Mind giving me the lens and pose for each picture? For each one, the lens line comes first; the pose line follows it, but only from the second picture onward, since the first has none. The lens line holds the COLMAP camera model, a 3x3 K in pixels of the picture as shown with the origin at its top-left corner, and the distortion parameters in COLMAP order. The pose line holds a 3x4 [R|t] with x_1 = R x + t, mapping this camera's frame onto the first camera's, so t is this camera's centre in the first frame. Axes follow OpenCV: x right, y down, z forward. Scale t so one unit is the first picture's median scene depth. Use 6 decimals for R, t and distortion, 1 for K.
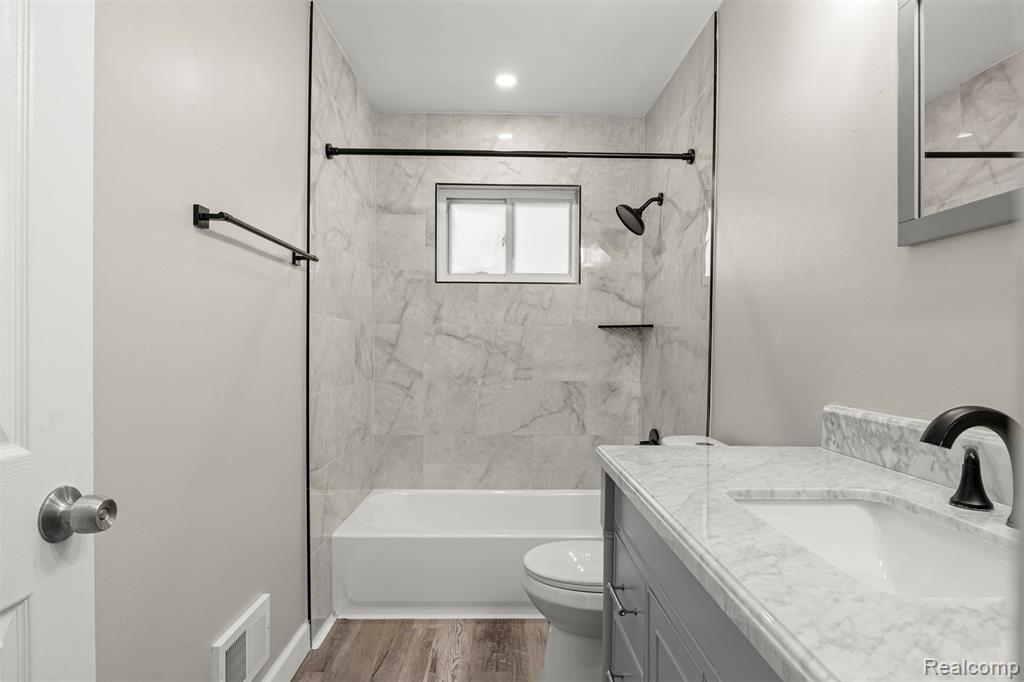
lens RADIAL K [[539.0, 0, 513.7], [0, 539.0, 350.9], [0, 0, 1]] dist [-0.015783, 0.003645]
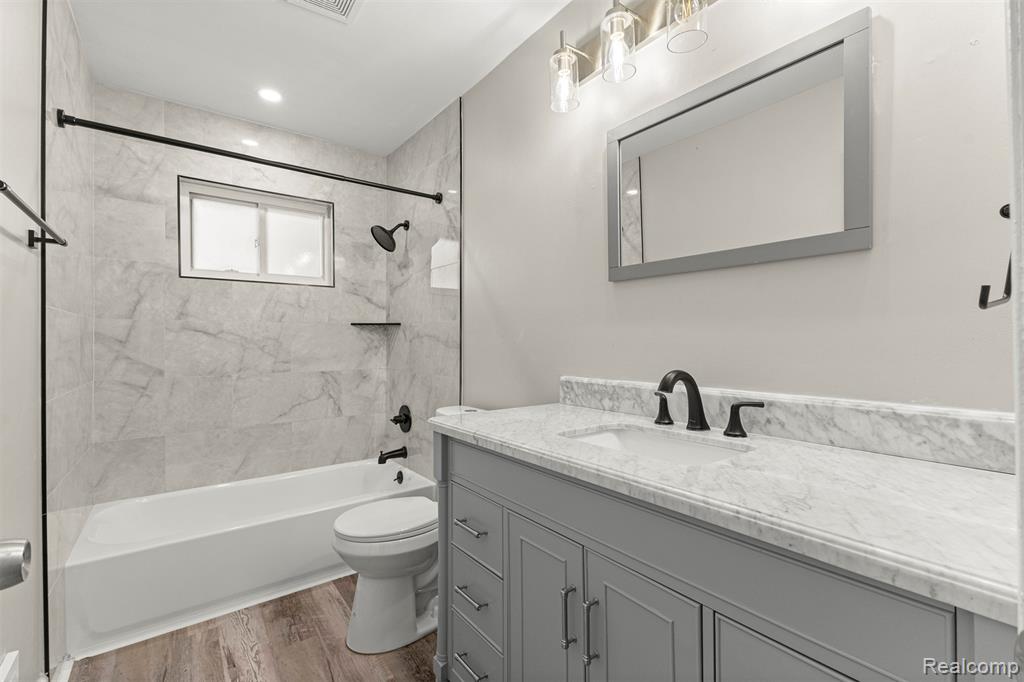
lens RADIAL K [[437.0, 0, 511.0], [0, 437.0, 334.9], [0, 0, 1]] dist [0.007508, -0.001581]
pose [[0.819226, -0.002930, 0.573463, -0.125401], [0.013938, 0.999793, -0.014804, -0.002085], [-0.573301, 0.020121, 0.819098, 0.009652]]
